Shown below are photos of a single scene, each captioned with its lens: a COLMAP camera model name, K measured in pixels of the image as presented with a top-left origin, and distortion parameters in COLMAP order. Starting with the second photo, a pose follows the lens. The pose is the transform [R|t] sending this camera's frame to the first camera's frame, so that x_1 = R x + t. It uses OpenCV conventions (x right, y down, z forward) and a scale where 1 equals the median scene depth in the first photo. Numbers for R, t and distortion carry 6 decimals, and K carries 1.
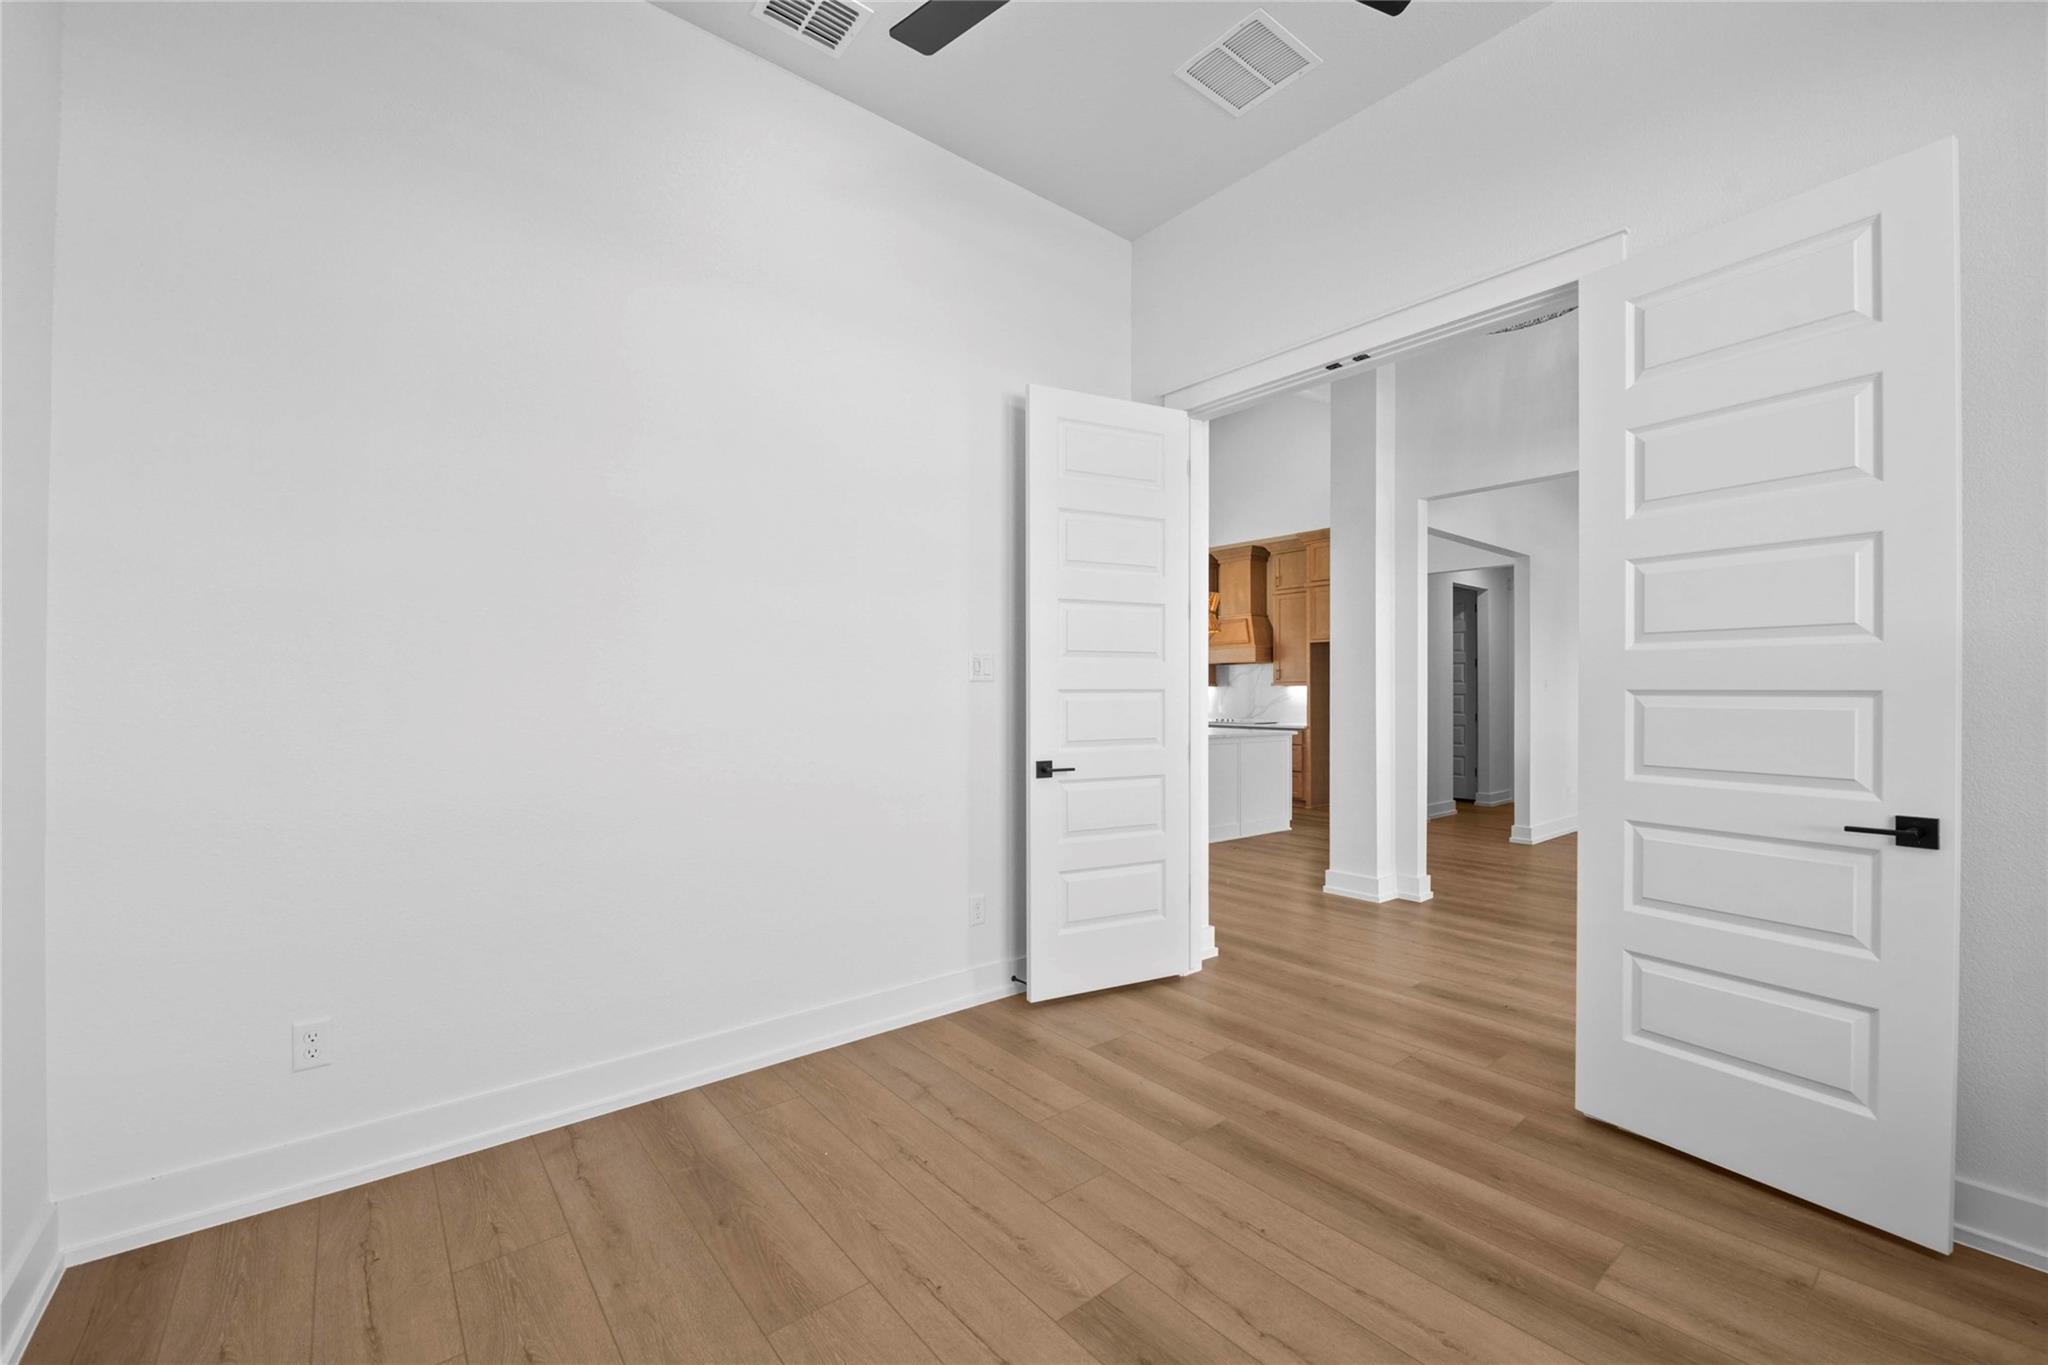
lens RADIAL K [[829.6, 0, 1029.8], [0, 829.6, 696.6], [0, 0, 1]] dist [-0.007990, -0.000885]
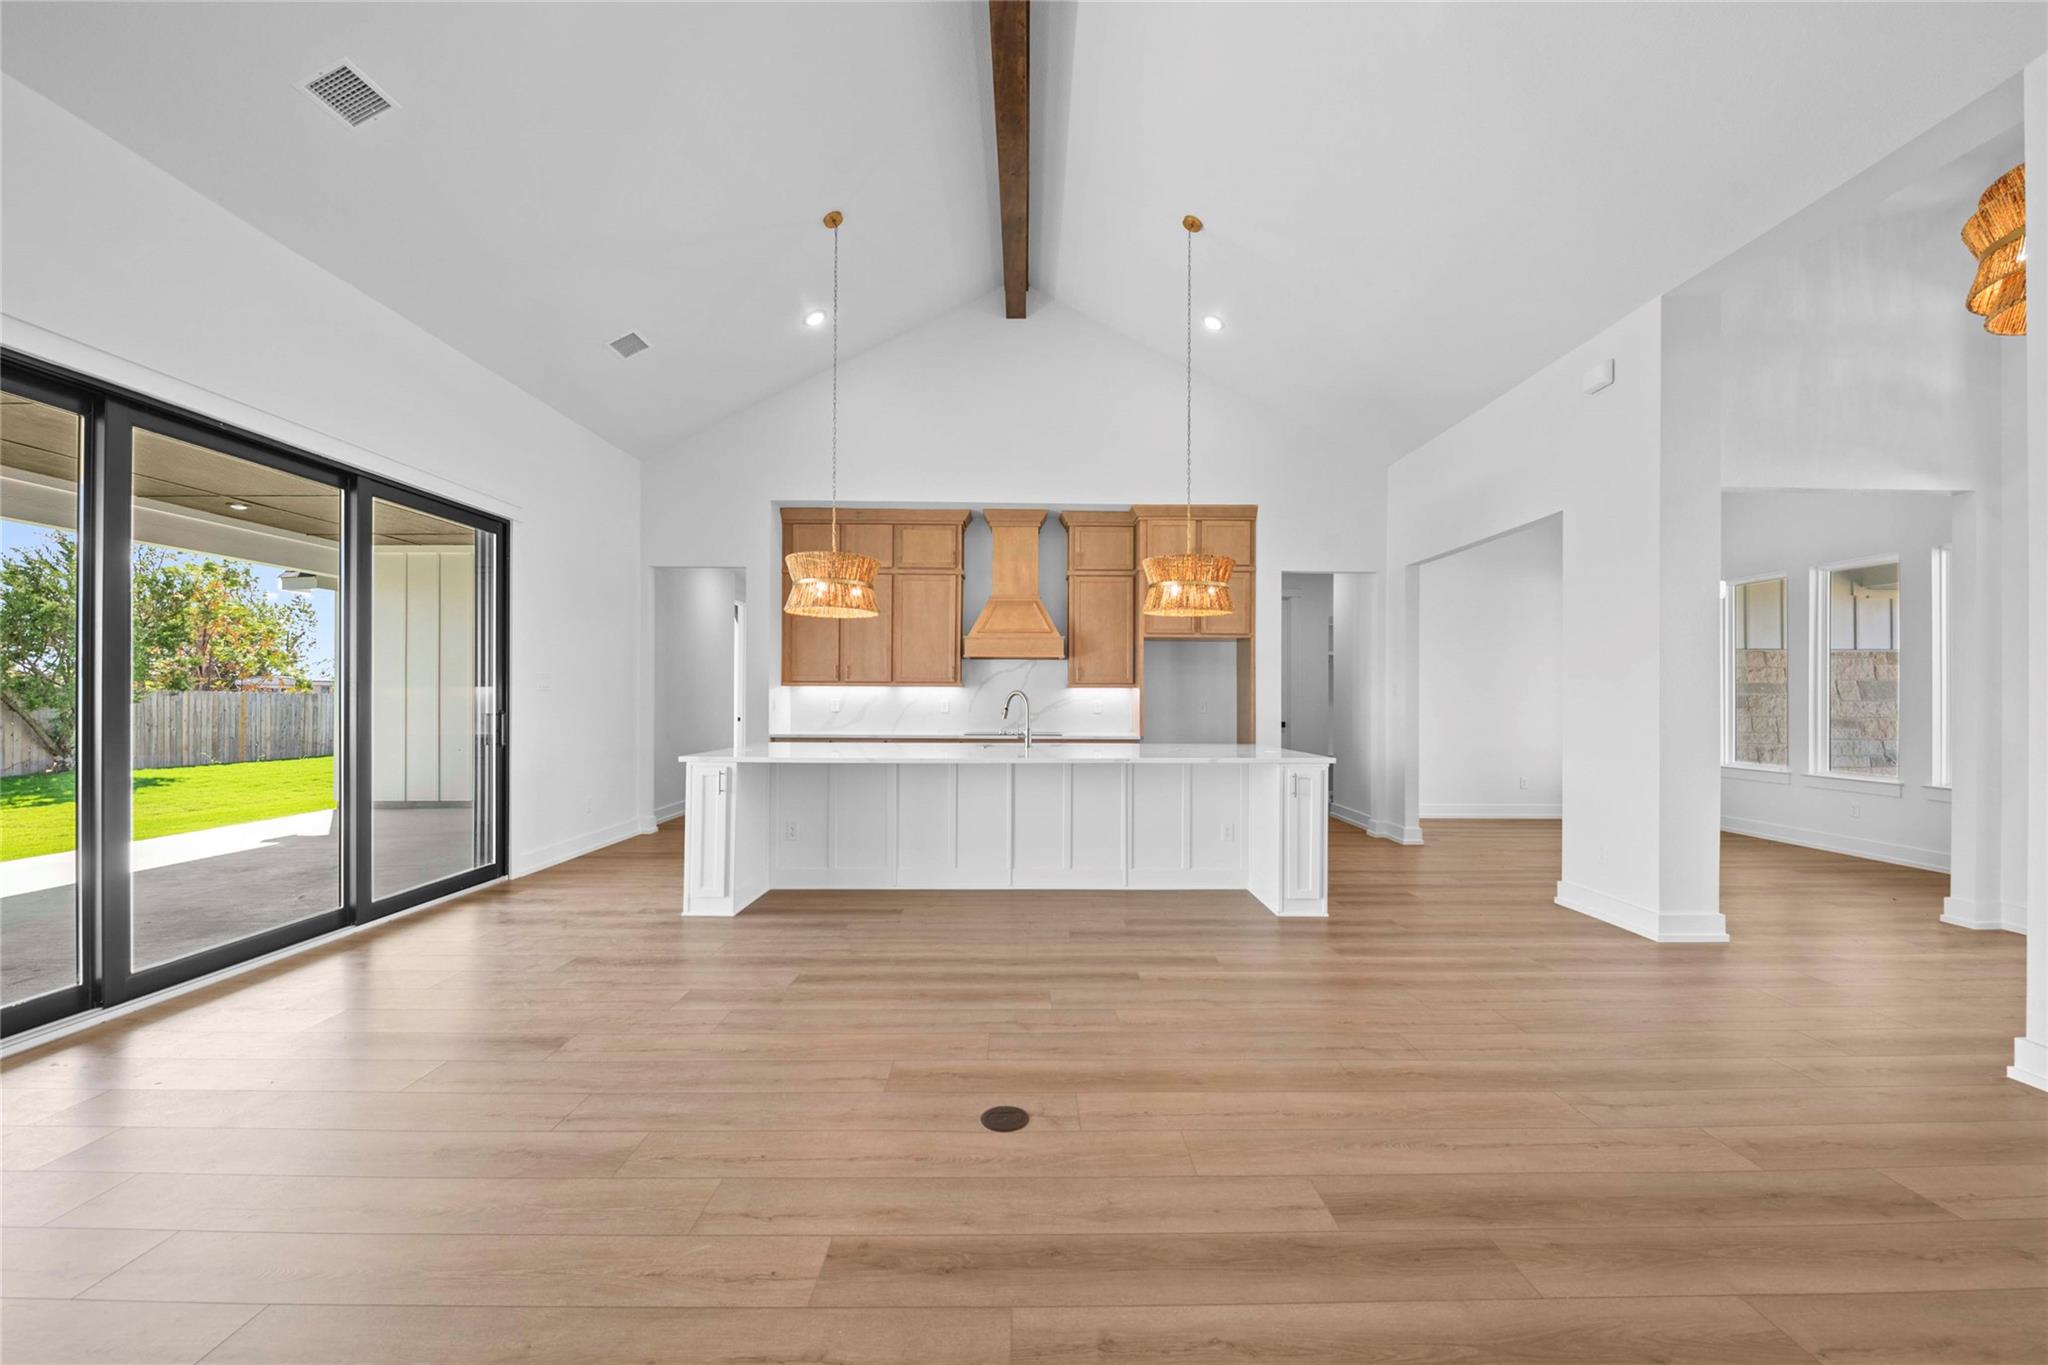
lens RADIAL K [[829.6, 0, 1033.3], [0, 829.6, 690.8], [0, 0, 1]] dist [-0.007990, -0.000885]
pose [[0.625210, 0.012600, 0.780355, -0.352624], [-0.003282, 0.999903, -0.013516, 0.000735], [-0.780450, 0.005889, 0.625191, 0.518039]]
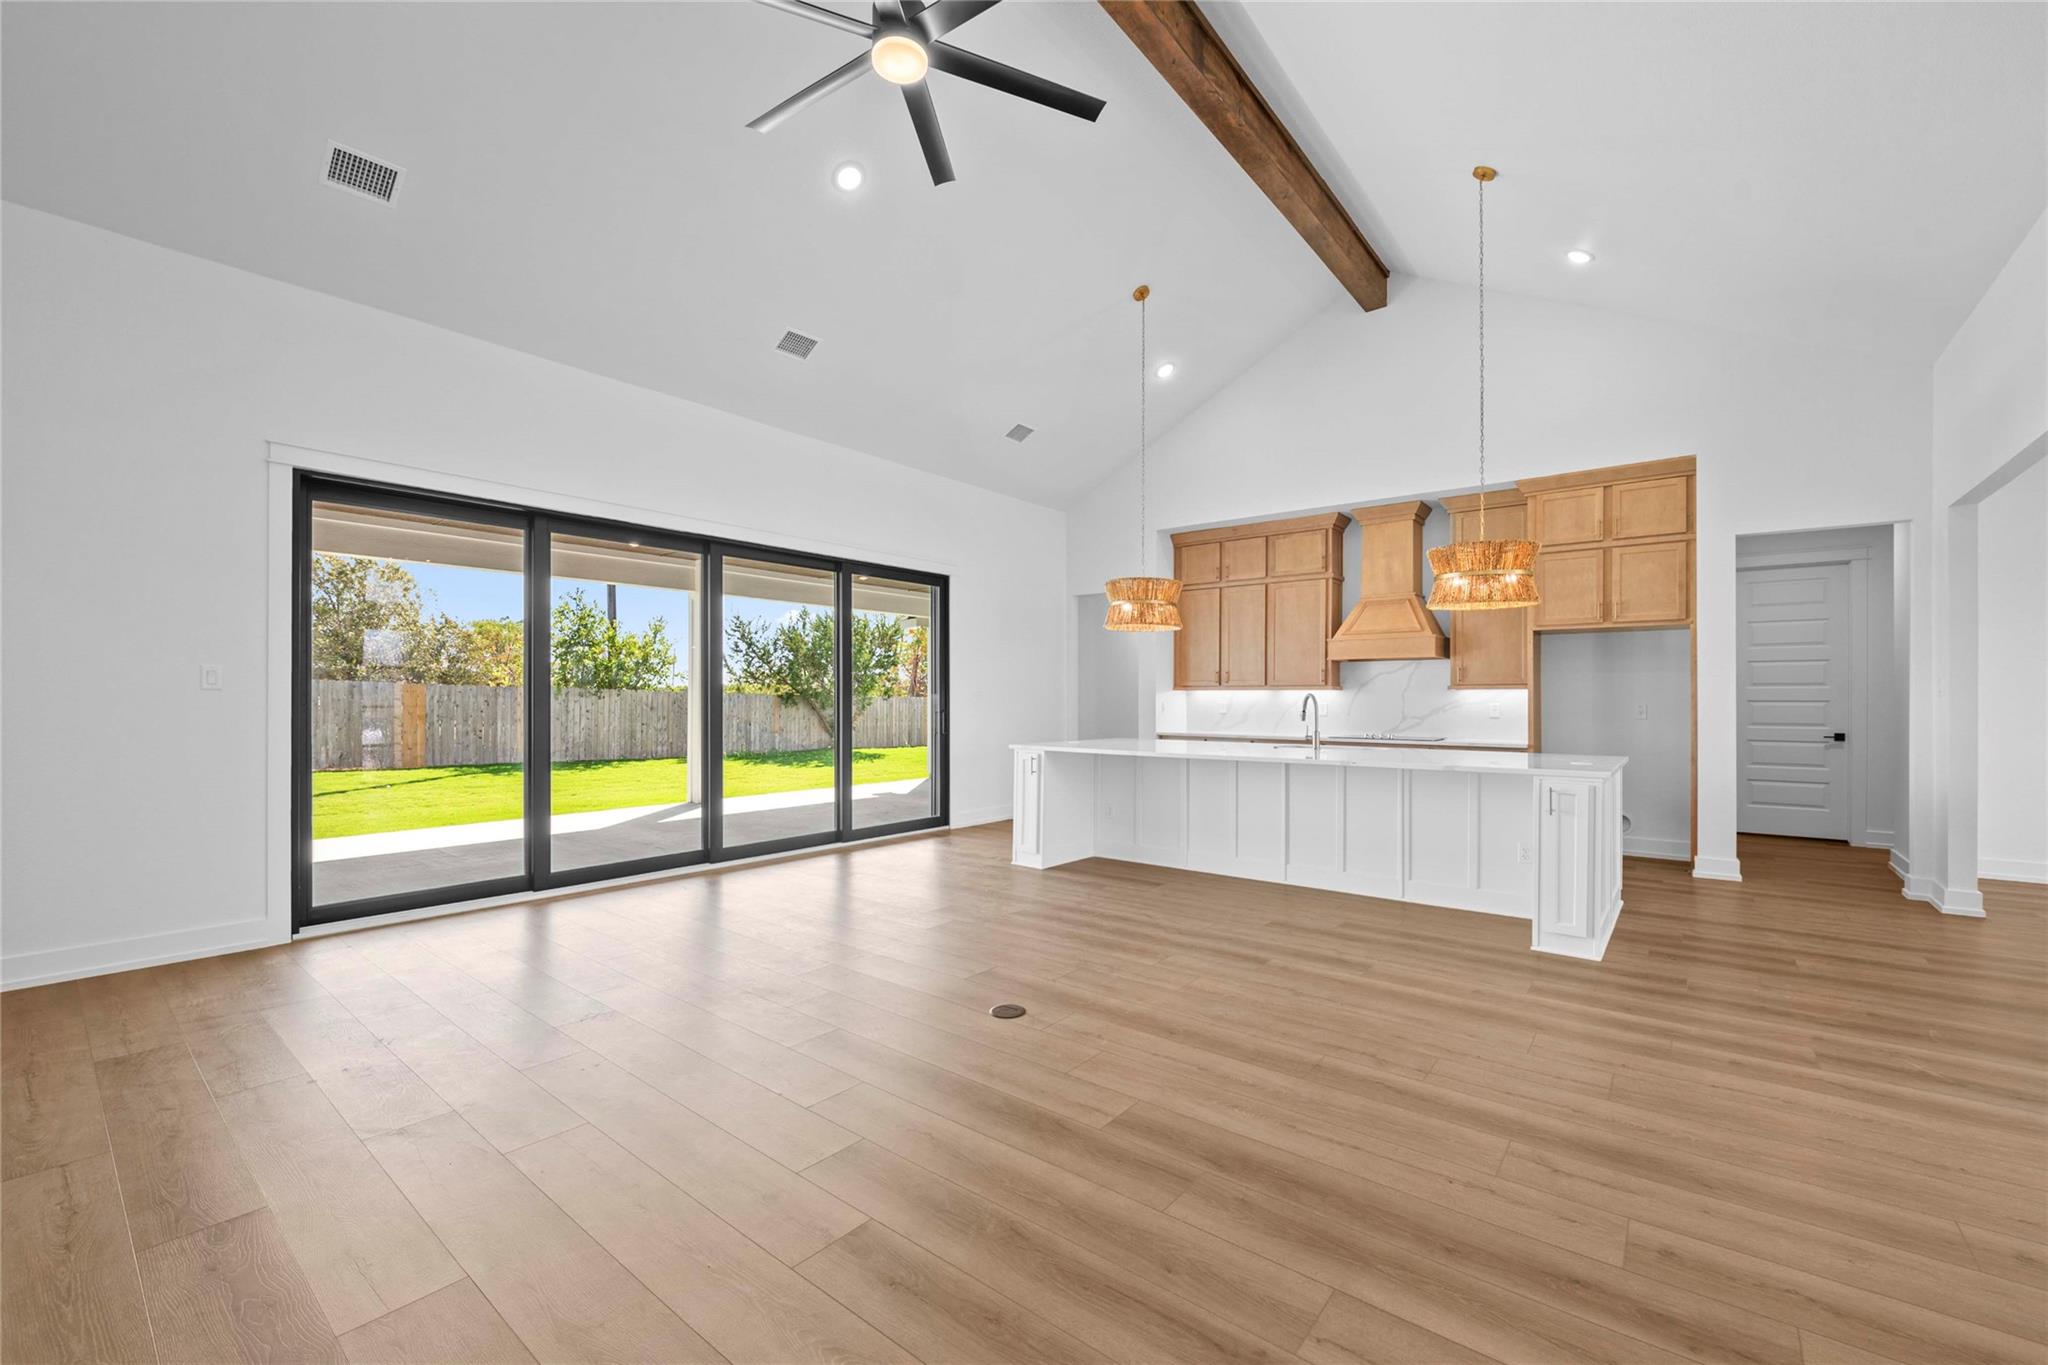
lens RADIAL K [[829.6, 0, 1028.6], [0, 829.6, 690.8], [0, 0, 1]] dist [-0.007990, -0.000885]
pose [[0.979108, 0.008559, 0.203159, -0.223028], [-0.005583, 0.999869, -0.015217, 0.001321], [-0.203263, 0.013765, 0.979027, 0.349260]]
